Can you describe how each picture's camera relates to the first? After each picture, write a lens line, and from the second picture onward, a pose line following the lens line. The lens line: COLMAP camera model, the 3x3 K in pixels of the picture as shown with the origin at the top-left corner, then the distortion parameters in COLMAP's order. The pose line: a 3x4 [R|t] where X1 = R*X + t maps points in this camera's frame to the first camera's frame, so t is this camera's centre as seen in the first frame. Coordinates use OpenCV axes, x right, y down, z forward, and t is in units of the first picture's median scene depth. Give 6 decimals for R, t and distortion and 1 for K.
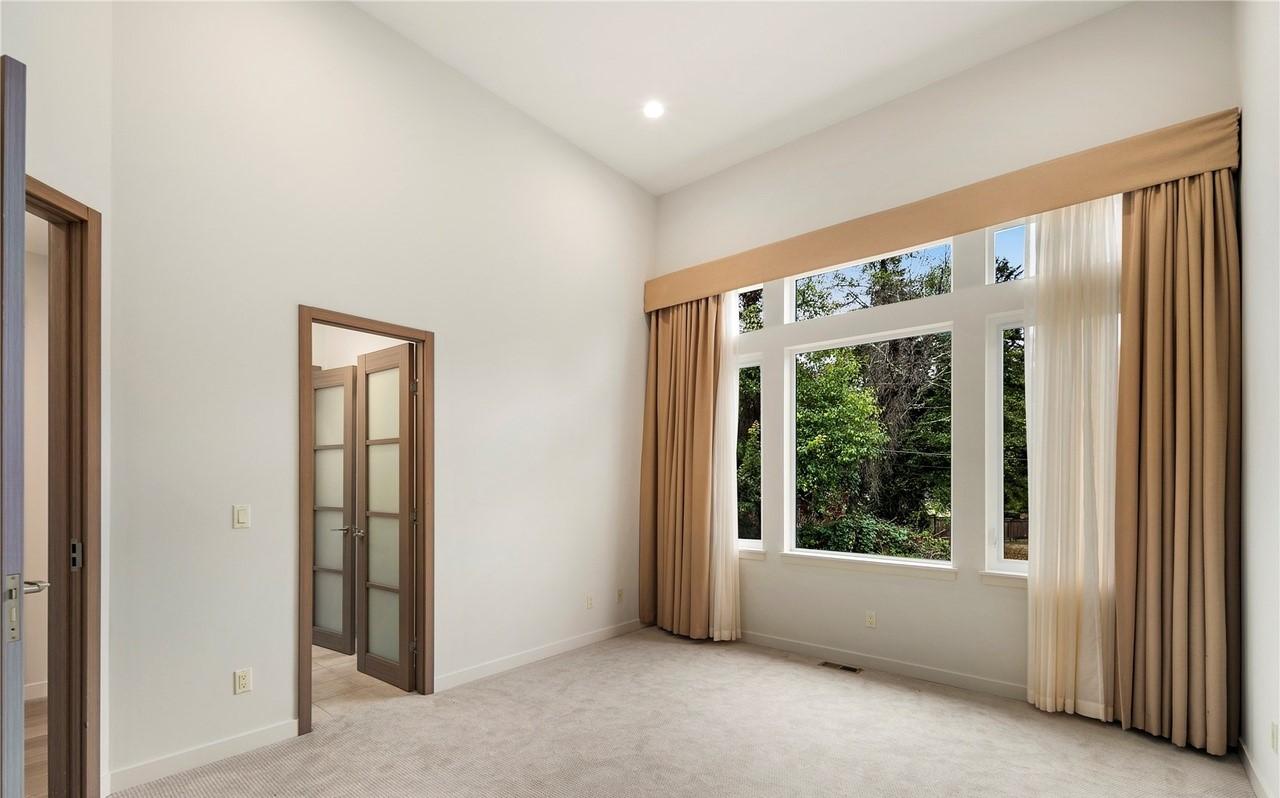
lens RADIAL K [[559.3, 0, 642.6], [0, 559.3, 408.2], [0, 0, 1]] dist [0.006883, -0.000046]
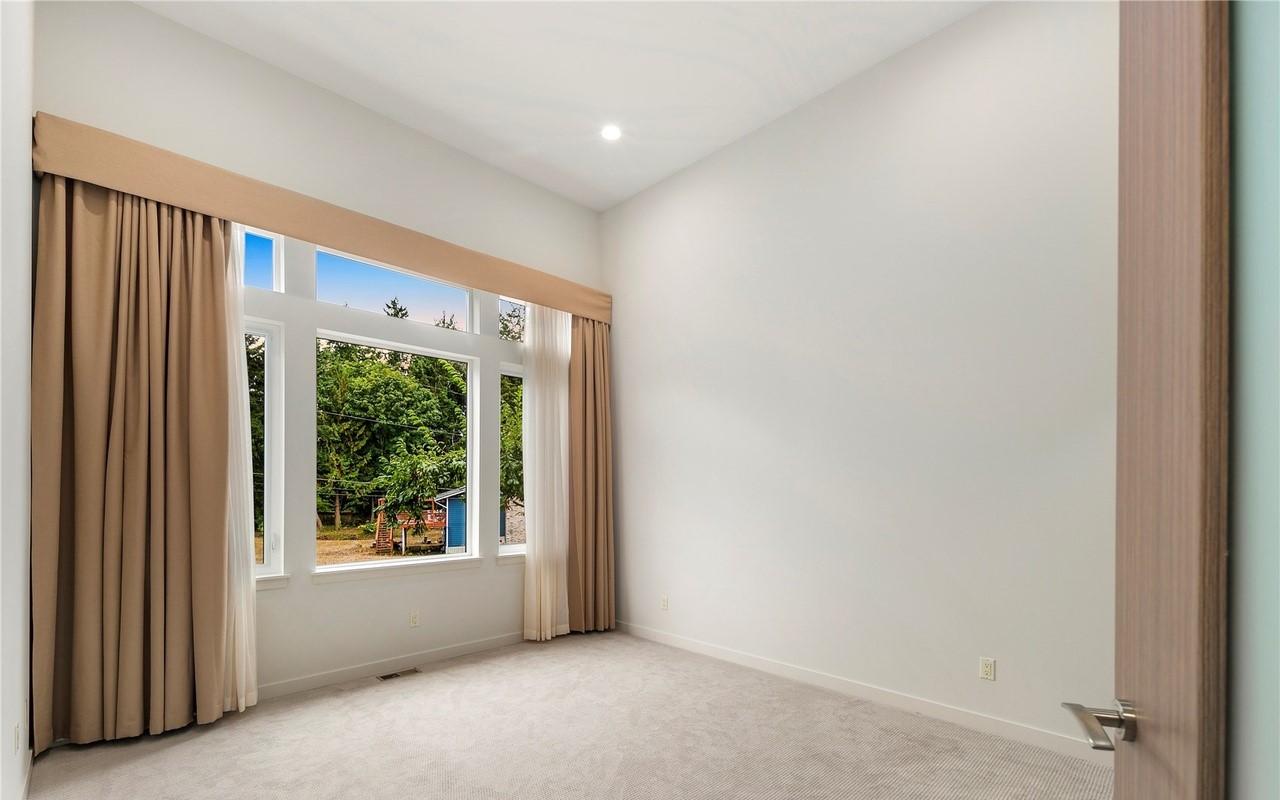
lens RADIAL K [[549.6, 0, 639.1], [0, 549.6, 409.1], [0, 0, 1]] dist [0.000357, 0.000130]
pose [[0.105717, 0.135279, 0.985151, -0.663958], [-0.132958, 0.983730, -0.120816, 0.063124], [-0.985467, -0.118212, 0.121984, 0.546776]]
